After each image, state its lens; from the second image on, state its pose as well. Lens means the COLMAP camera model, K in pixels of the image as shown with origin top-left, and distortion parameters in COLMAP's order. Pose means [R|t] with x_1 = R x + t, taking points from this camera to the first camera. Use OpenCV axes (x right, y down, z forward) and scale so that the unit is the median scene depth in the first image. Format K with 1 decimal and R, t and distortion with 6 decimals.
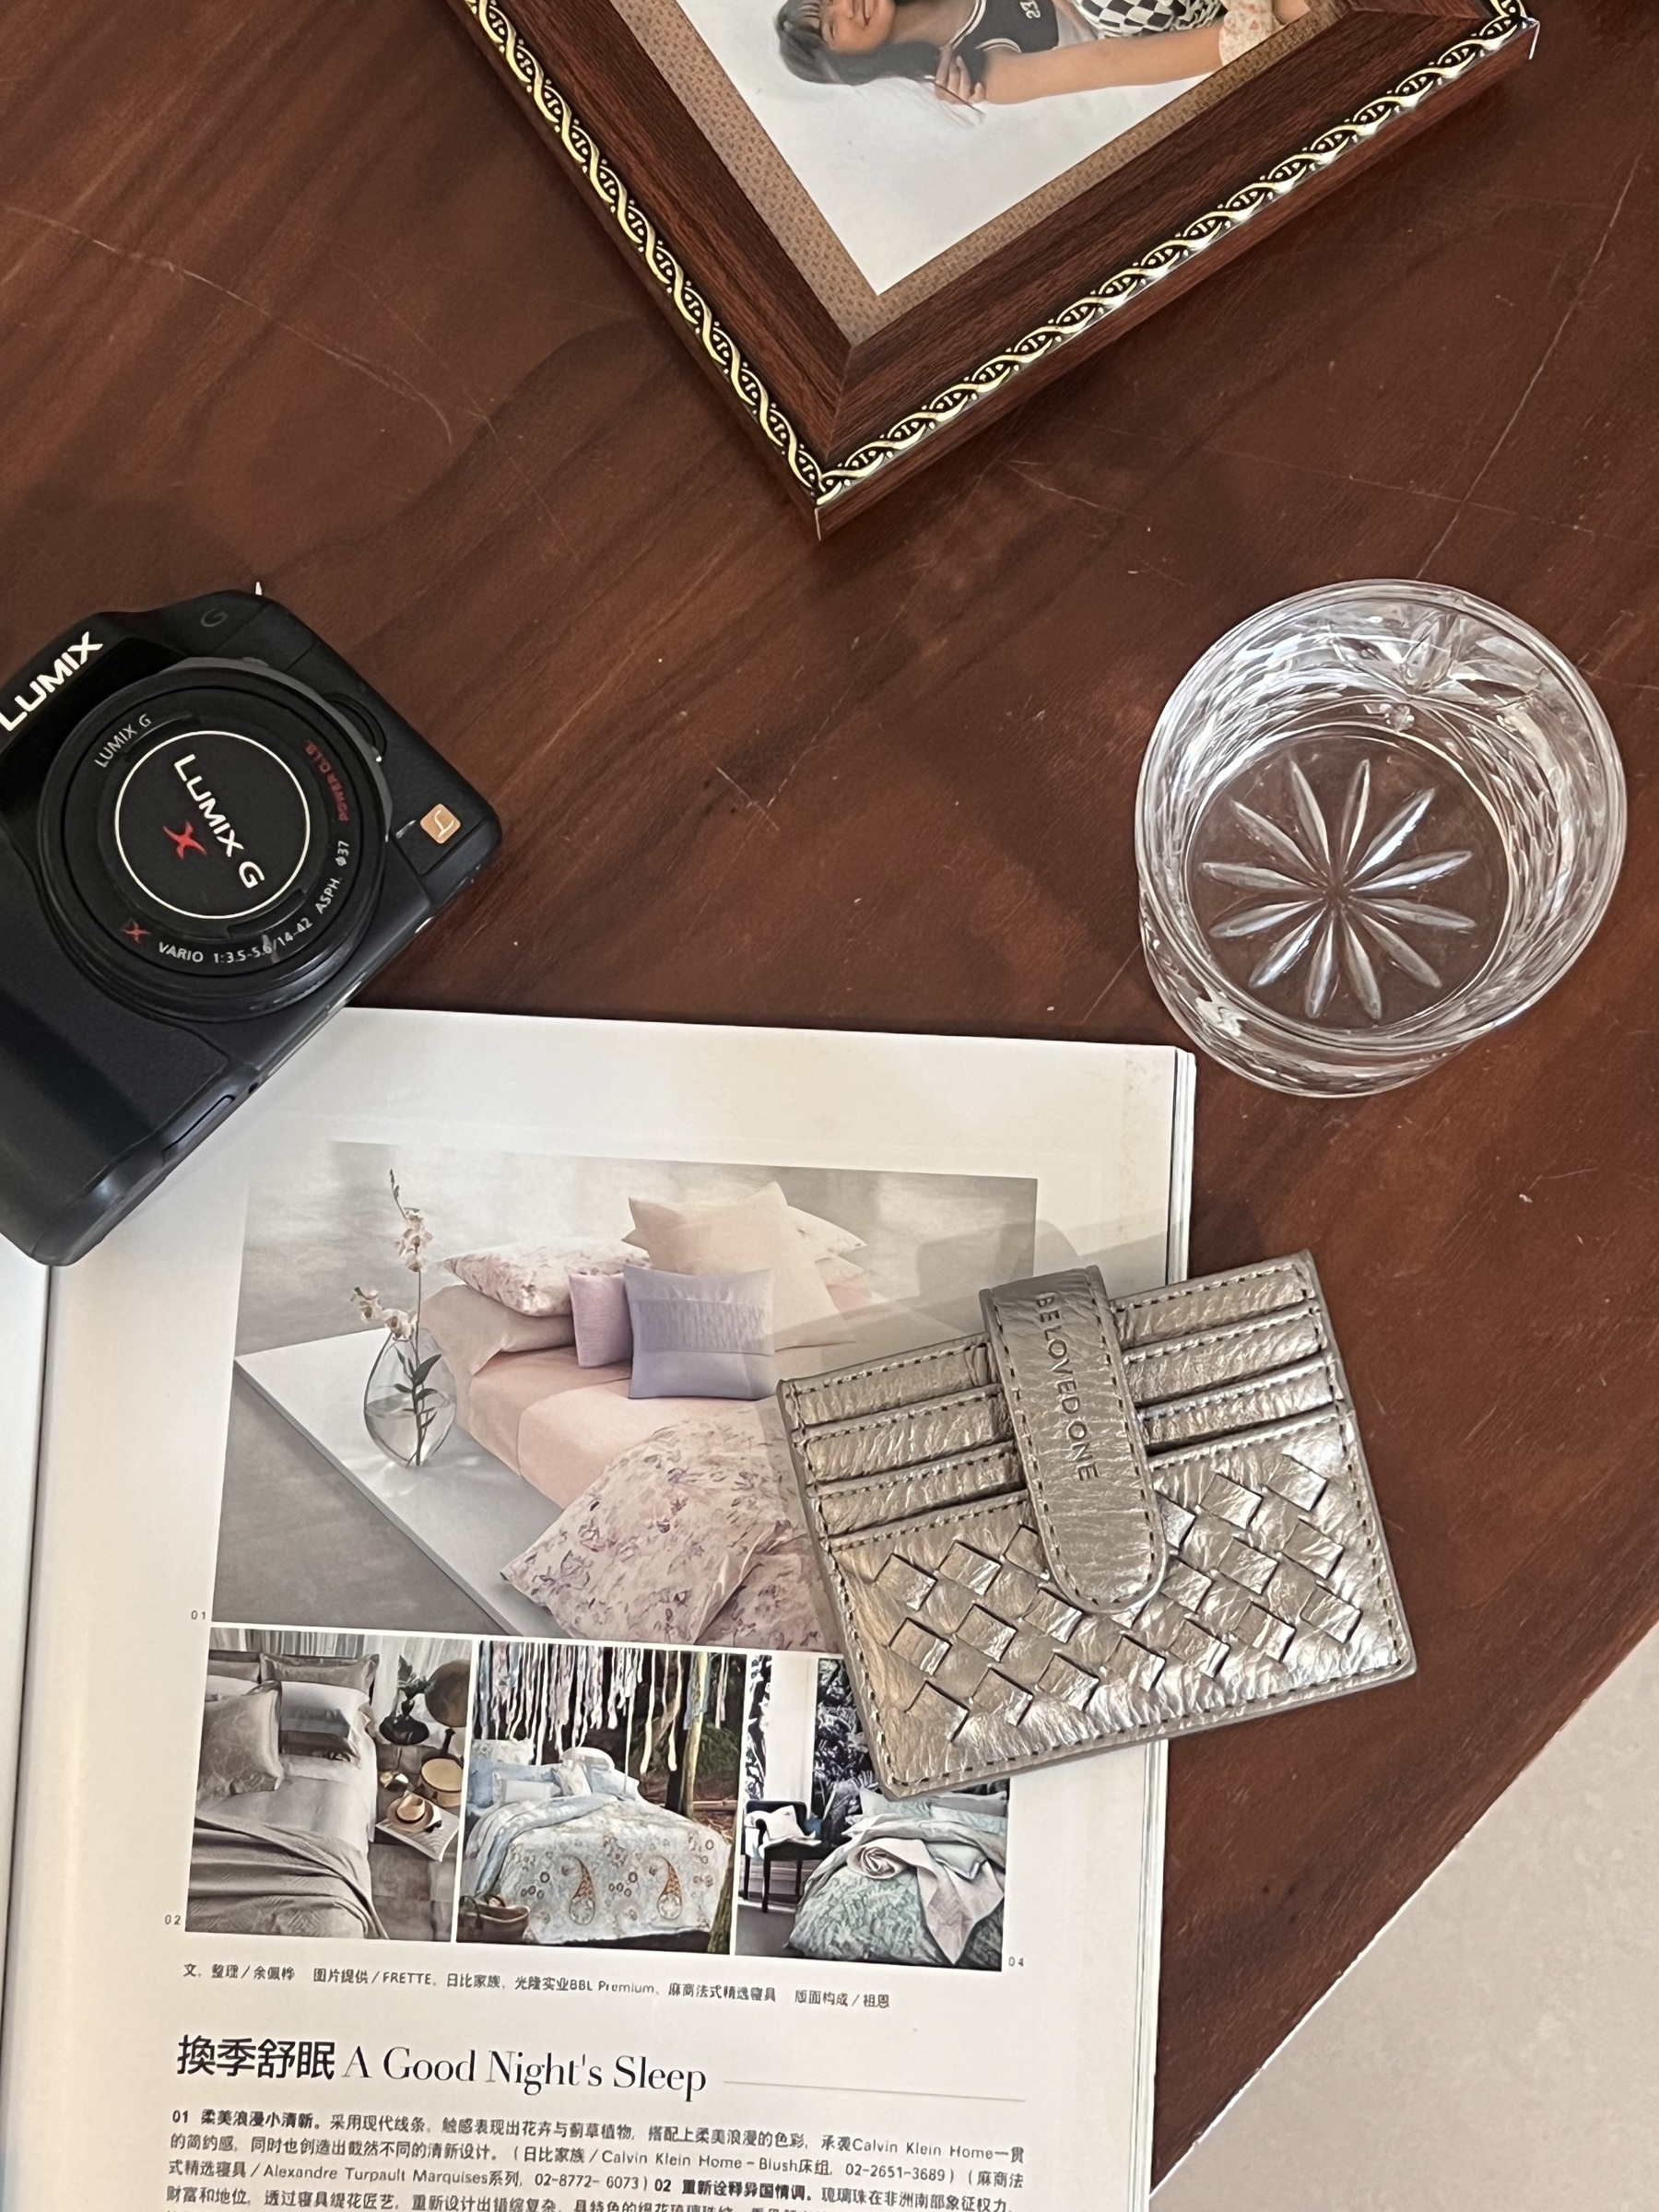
lens RADIAL K [[3669.3, 0, 836.6], [0, 3669.3, 1112.7], [0, 0, 1]] dist [1.190979, -0.062971]
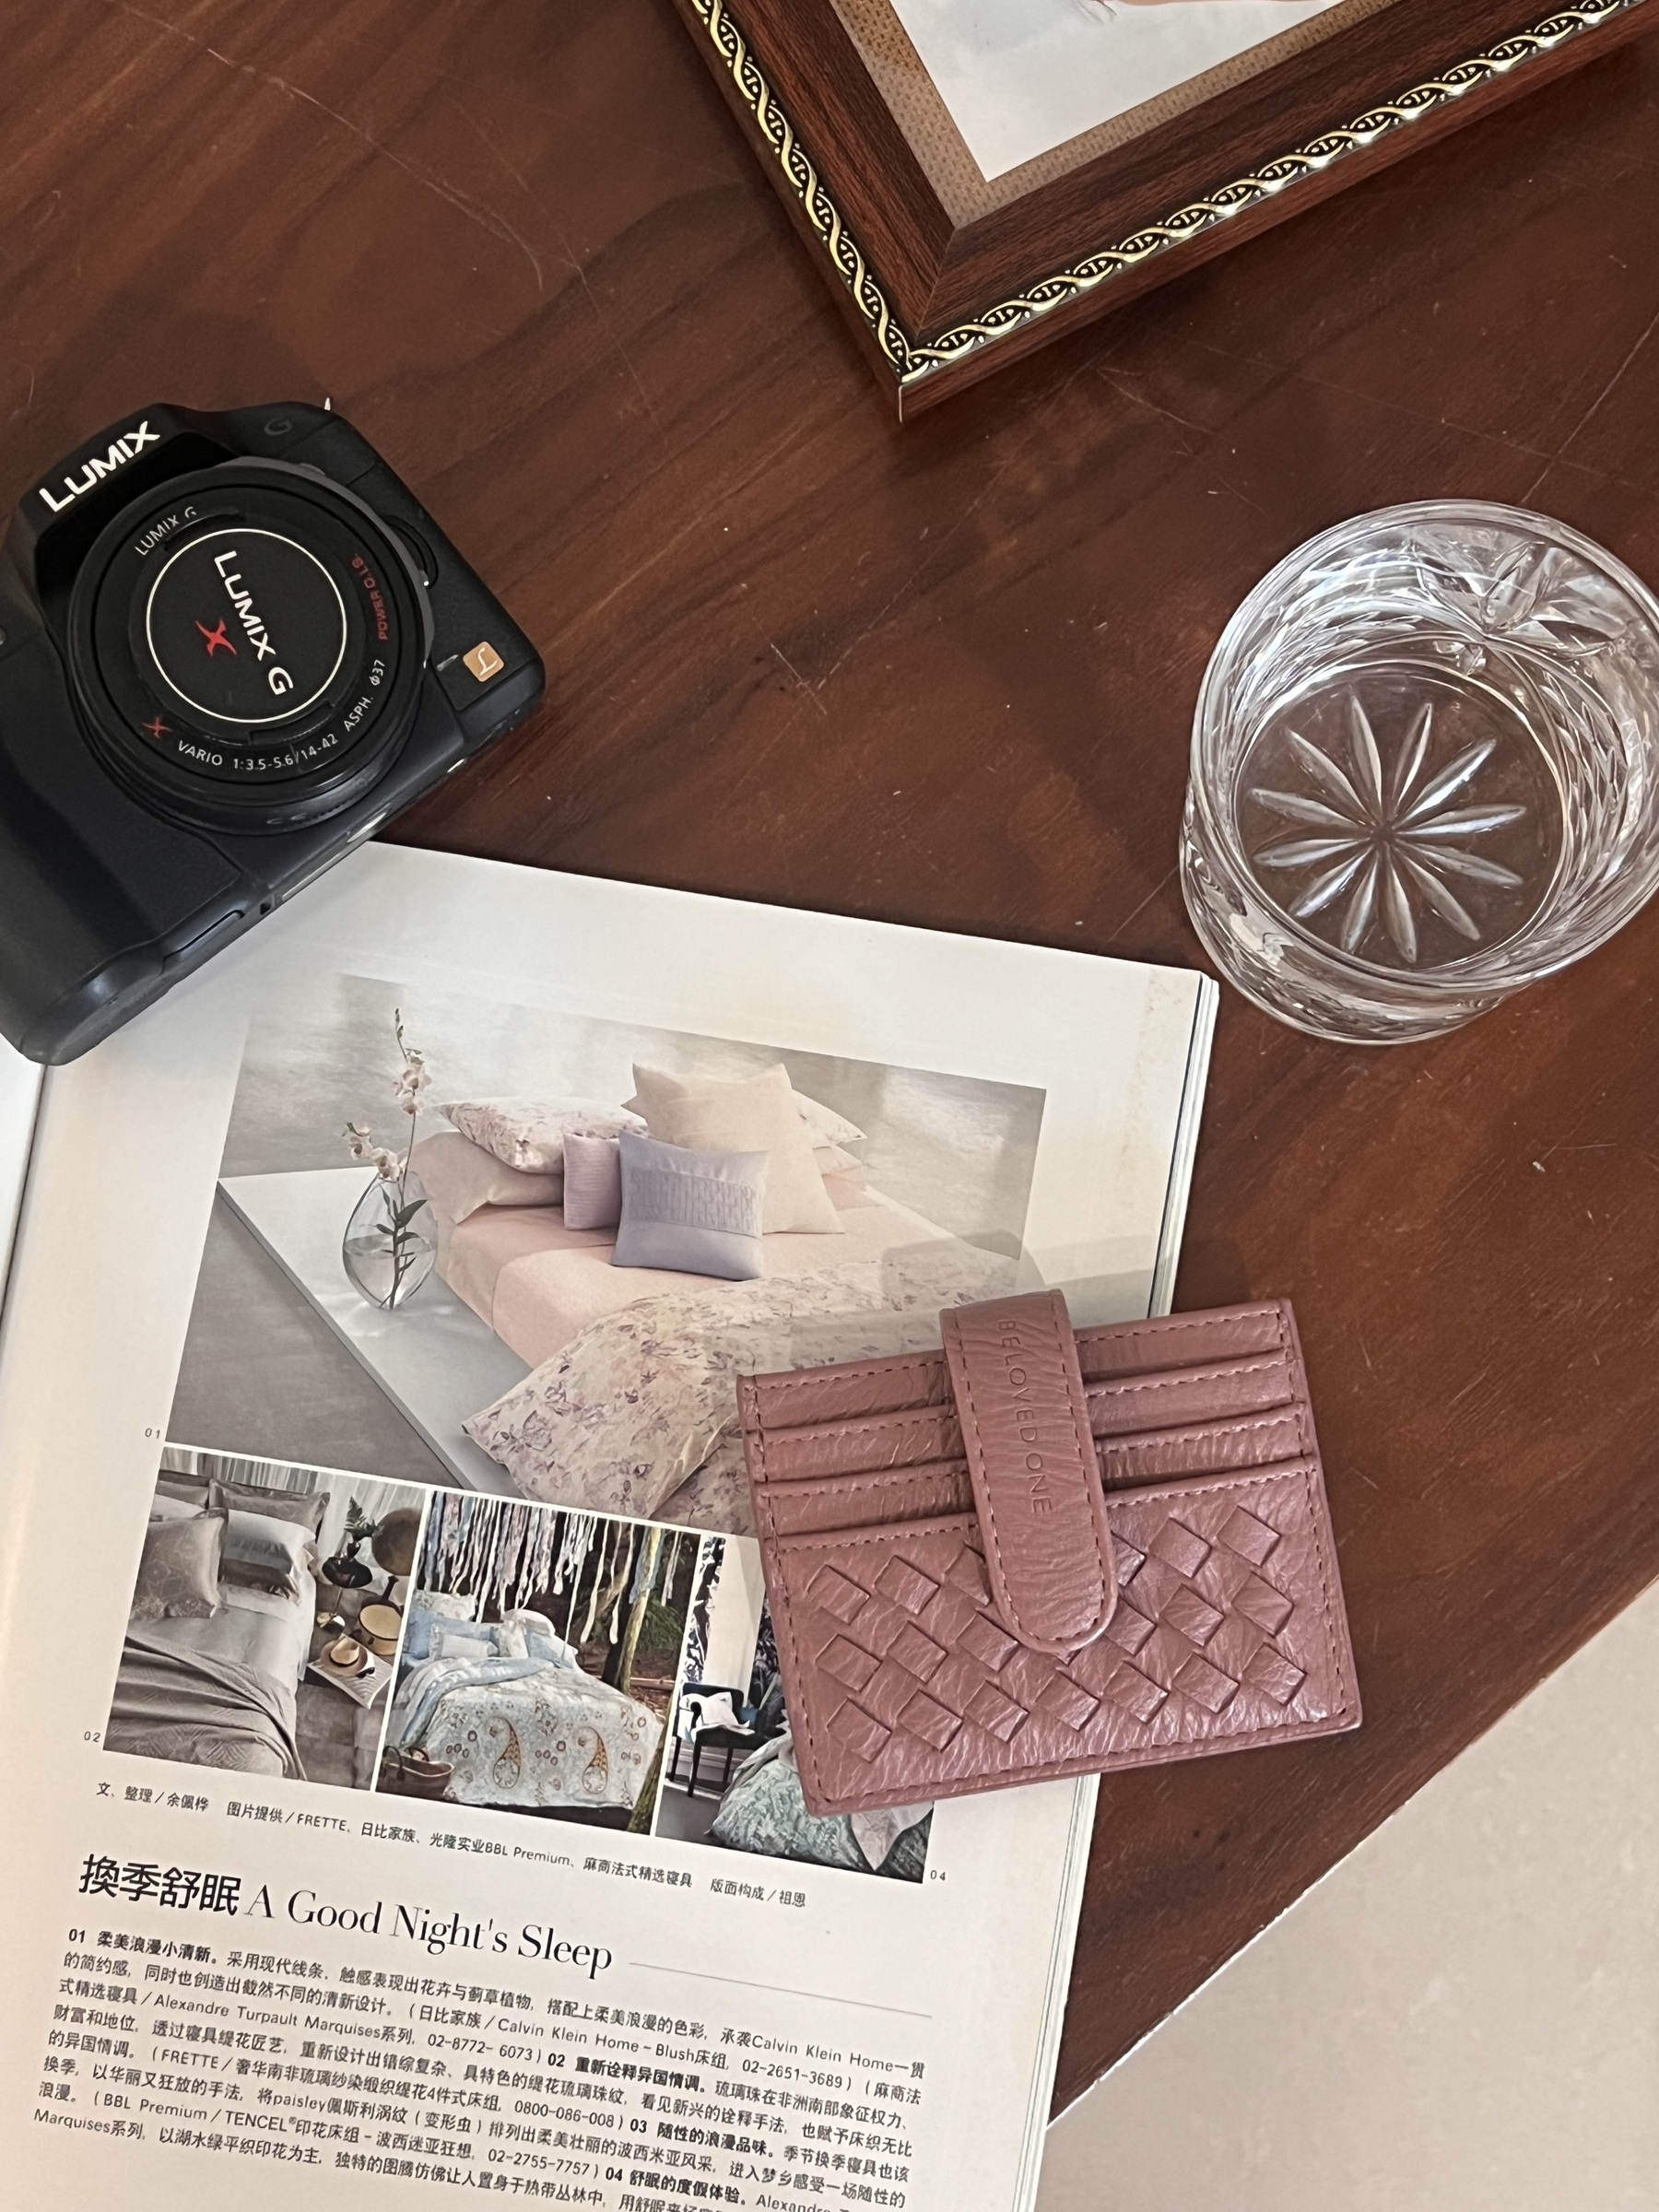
lens RADIAL K [[3140.3, 0, 840.6], [0, 3140.3, 1029.0], [0, 0, 1]] dist [0.830385, -0.040867]
pose [[0.993727, 0.111827, 0.001109, -0.003198], [-0.111816, 0.993703, -0.007166, 0.014003], [-0.001903, 0.006997, 0.999974, 0.158341]]
